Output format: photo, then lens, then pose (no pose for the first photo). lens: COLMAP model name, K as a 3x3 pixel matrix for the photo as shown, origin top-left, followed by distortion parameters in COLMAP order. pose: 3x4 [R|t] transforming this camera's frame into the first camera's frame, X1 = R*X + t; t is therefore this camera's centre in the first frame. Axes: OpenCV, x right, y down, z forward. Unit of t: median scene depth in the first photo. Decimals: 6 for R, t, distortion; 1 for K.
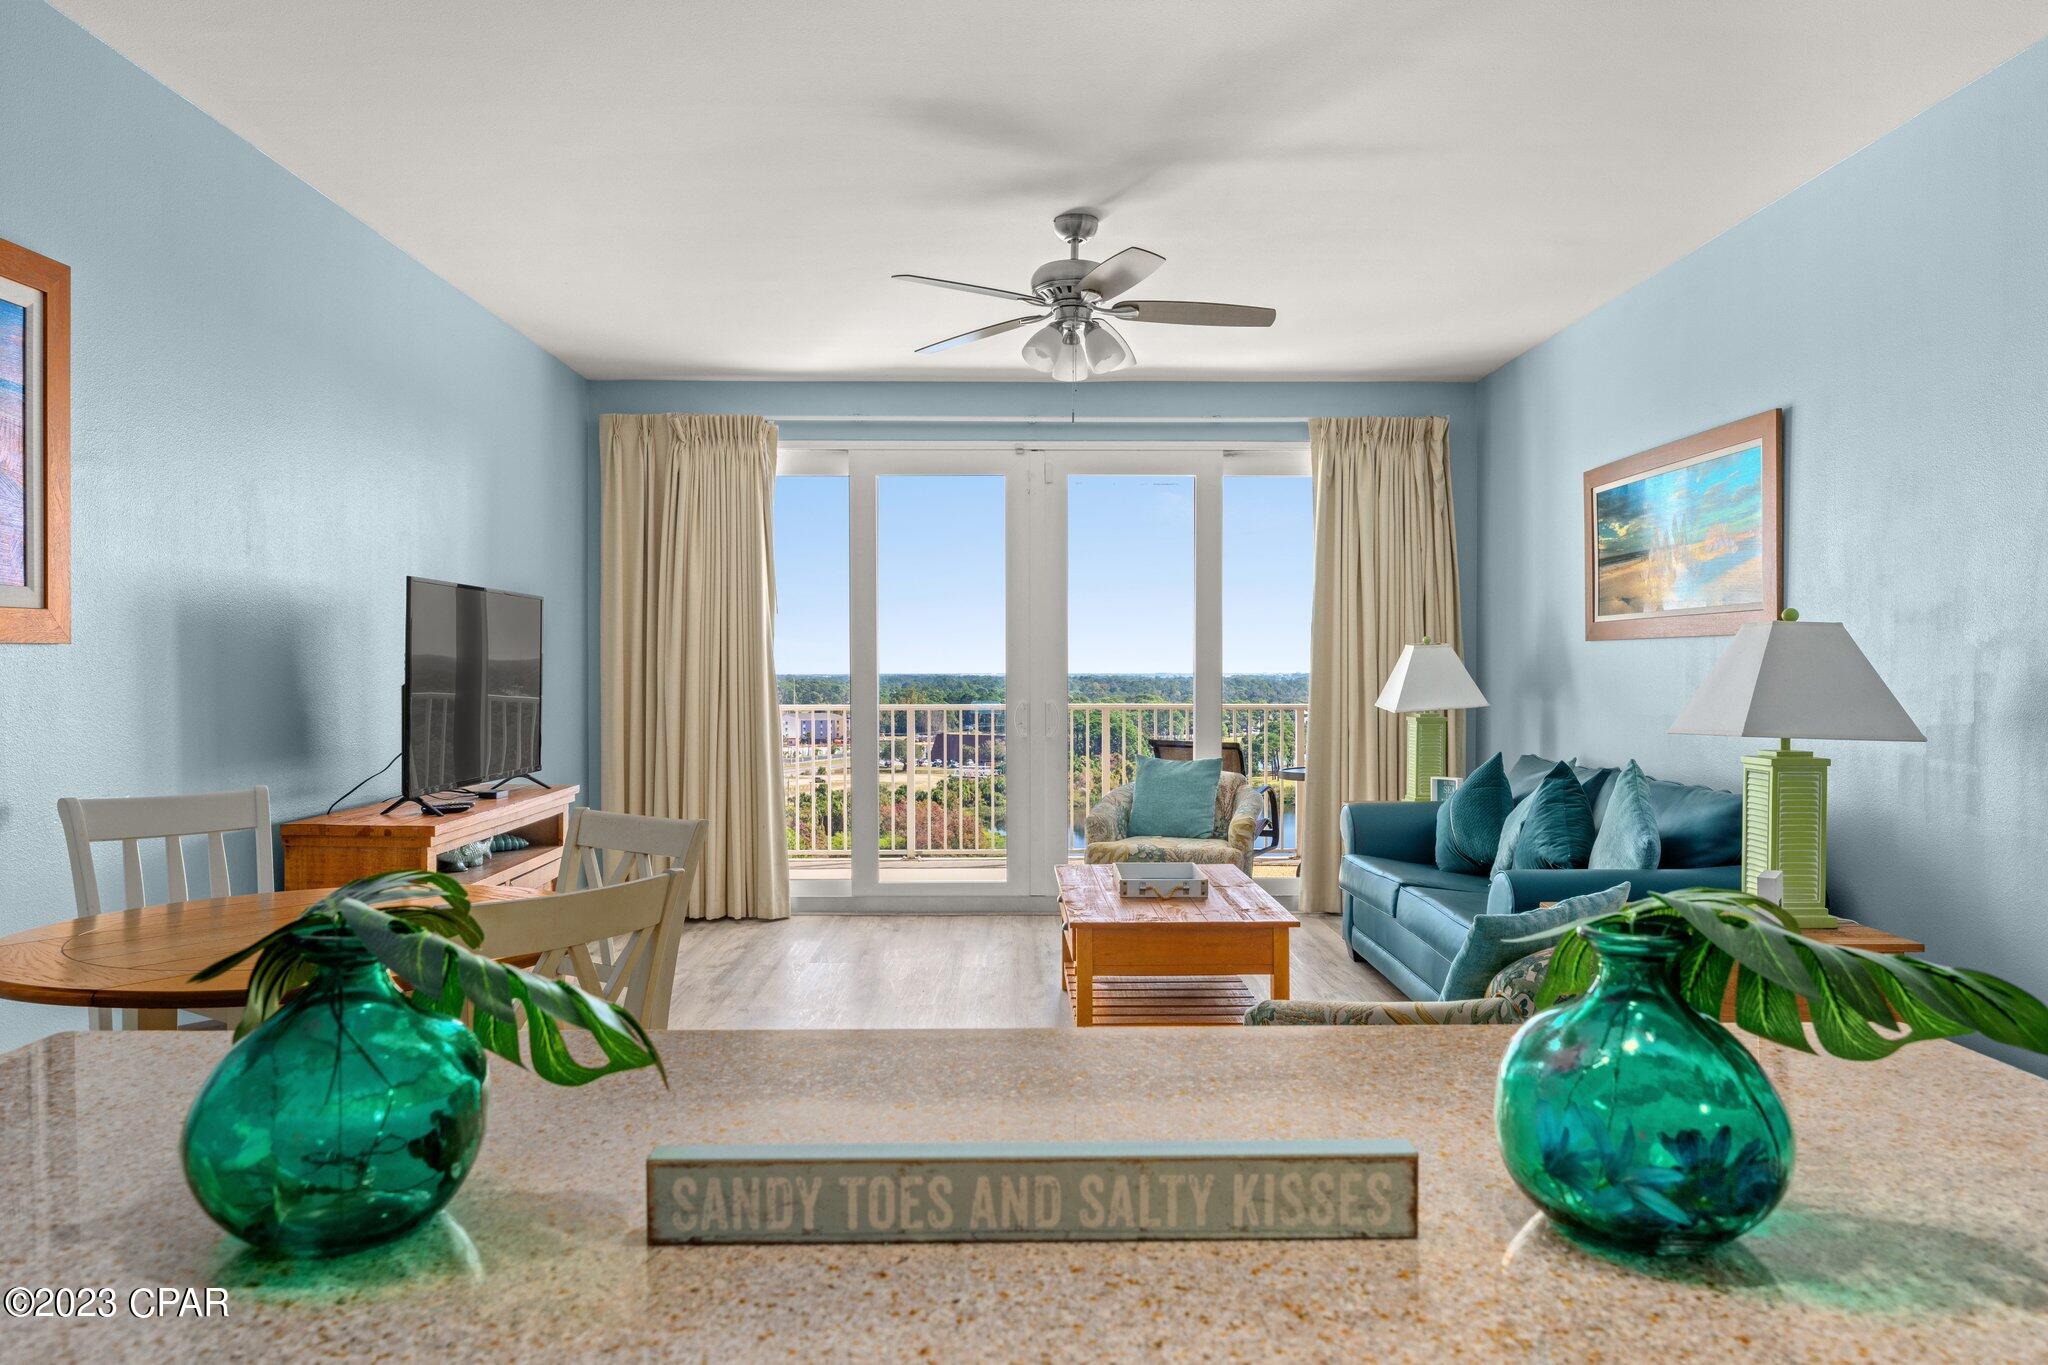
lens RADIAL K [[1372.0, 0, 1062.6], [0, 1372.0, 699.0], [0, 0, 1]] dist [0.002417, 0.000796]
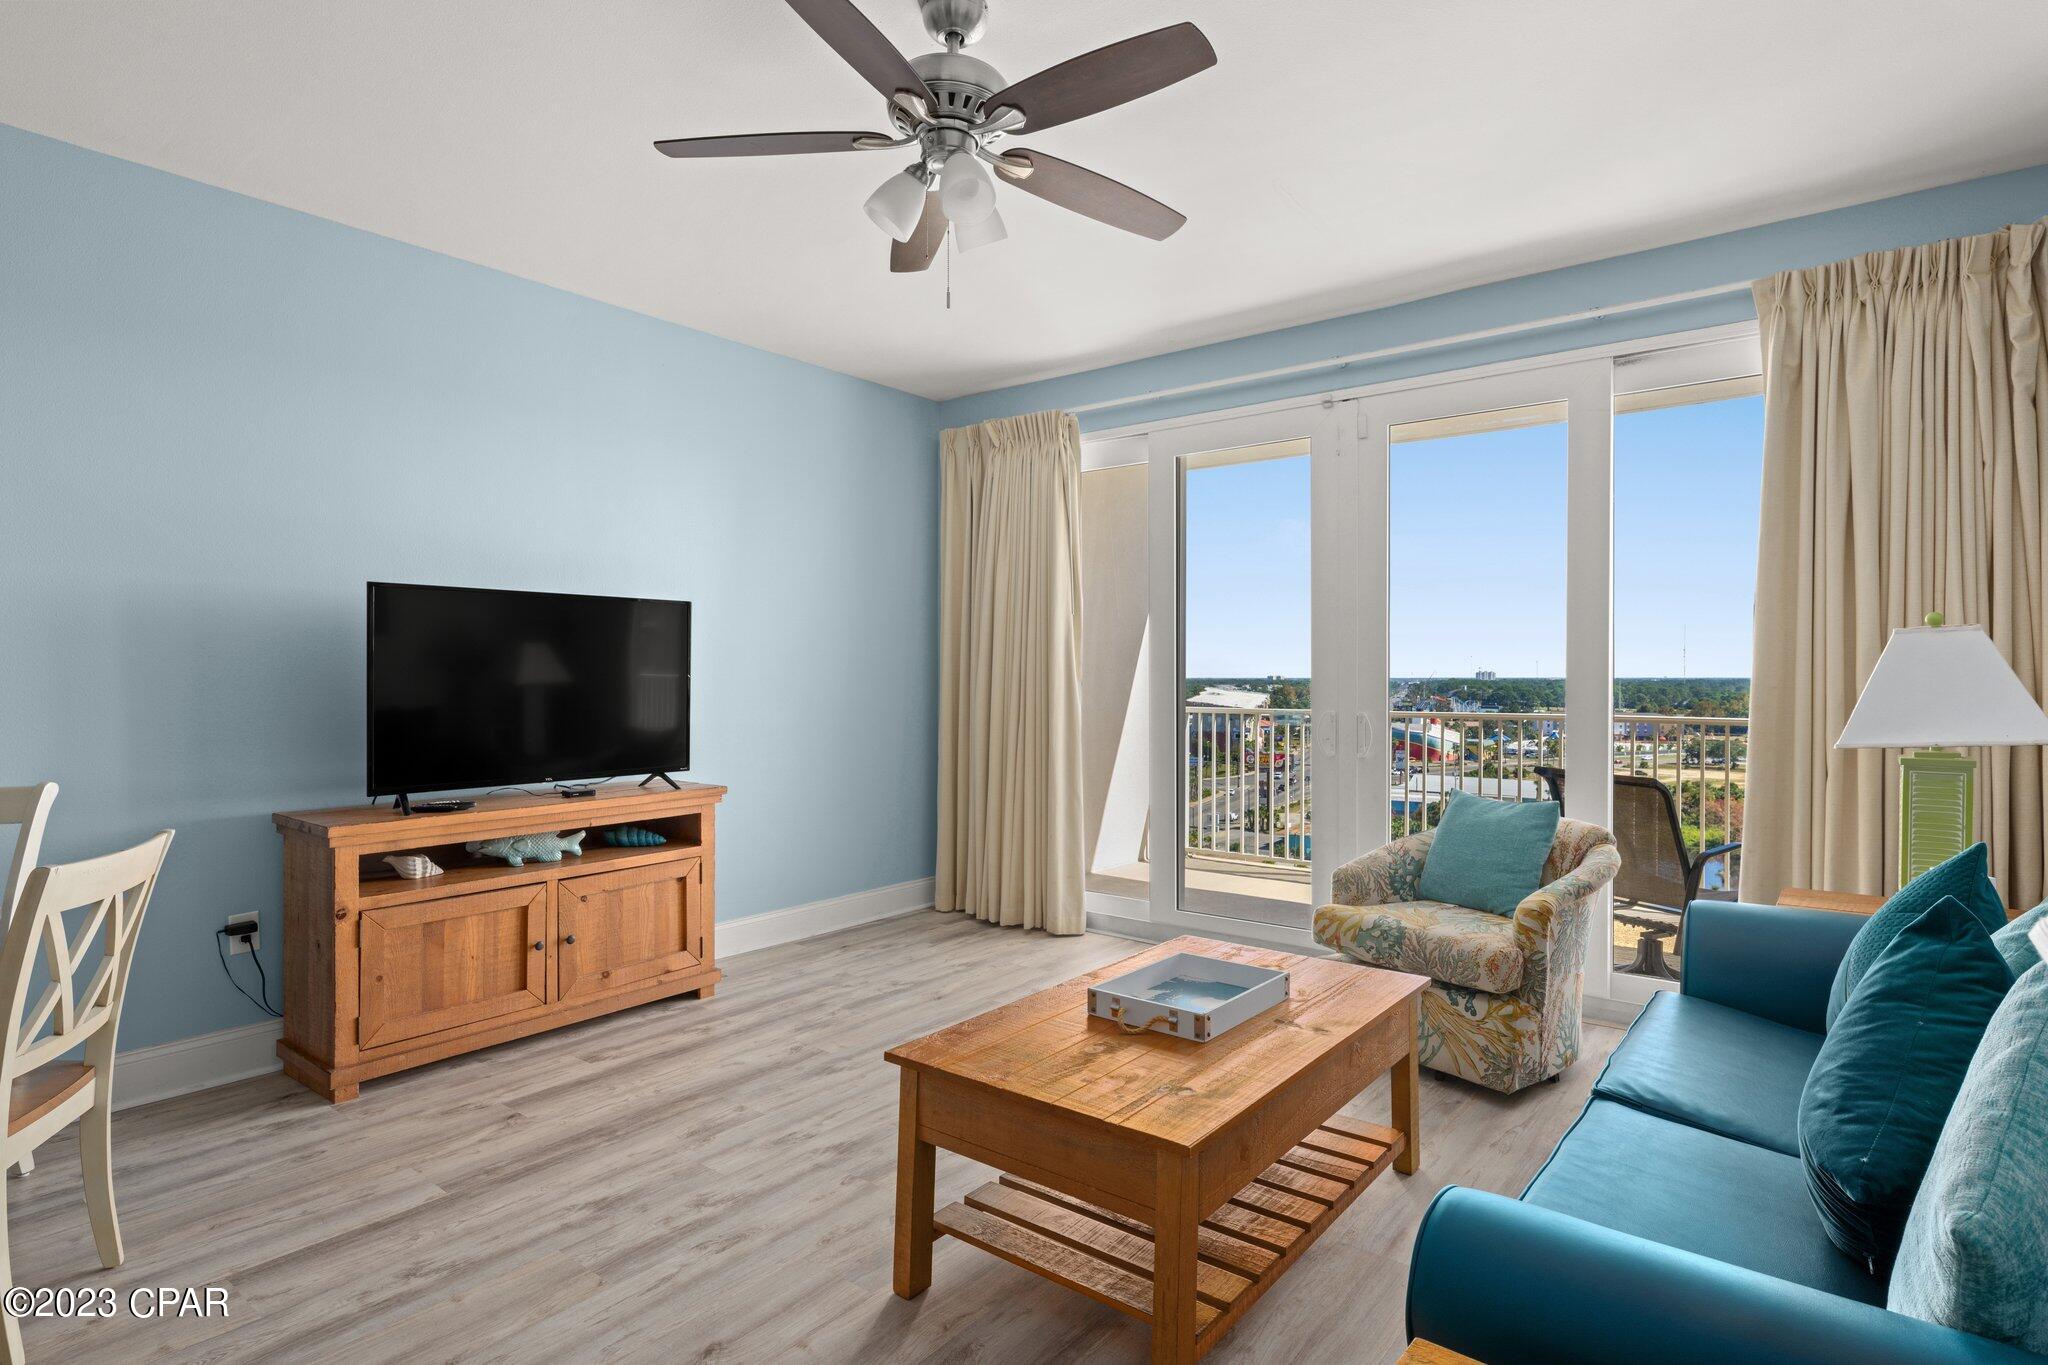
lens RADIAL K [[1072.4, 0, 1026.2], [0, 1072.4, 681.0], [0, 0, 1]] dist [-0.004435, -0.001353]
pose [[0.762650, 0.004438, -0.646796, 0.251043], [-0.014063, 0.999854, -0.009722, -0.007921], [0.646658, 0.016510, 0.762601, 0.412756]]
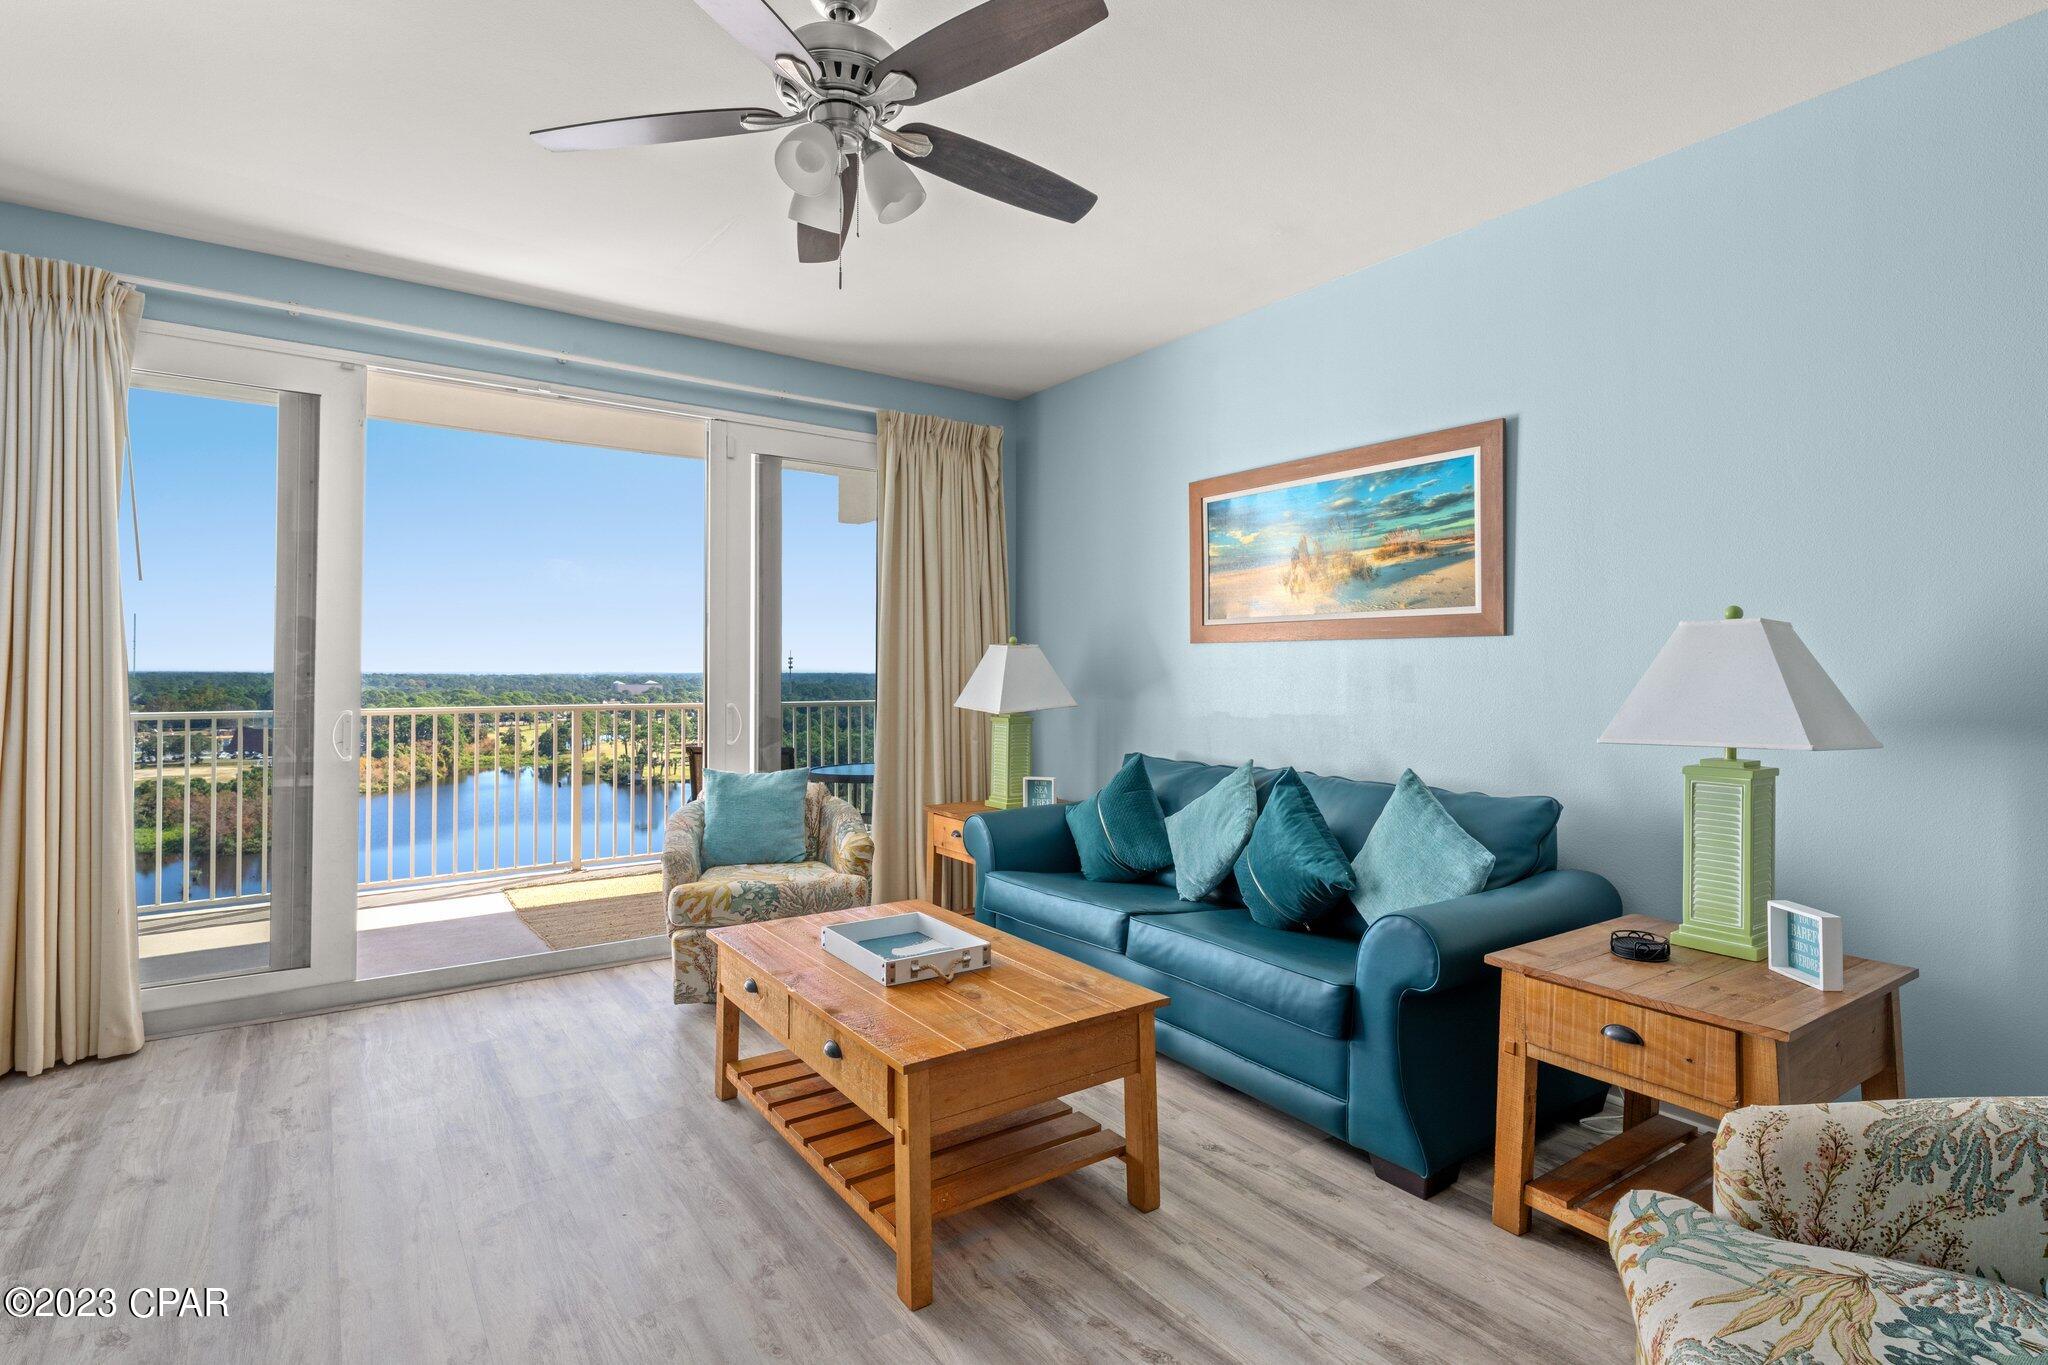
lens RADIAL K [[987.0, 0, 1044.9], [0, 987.0, 664.0], [0, 0, 1]] dist [0.000512, -0.000638]
pose [[0.827124, 0.007341, 0.561972, -0.115275], [0.008030, 0.999658, -0.024878, -0.007194], [-0.561962, 0.025090, 0.826782, 0.372639]]
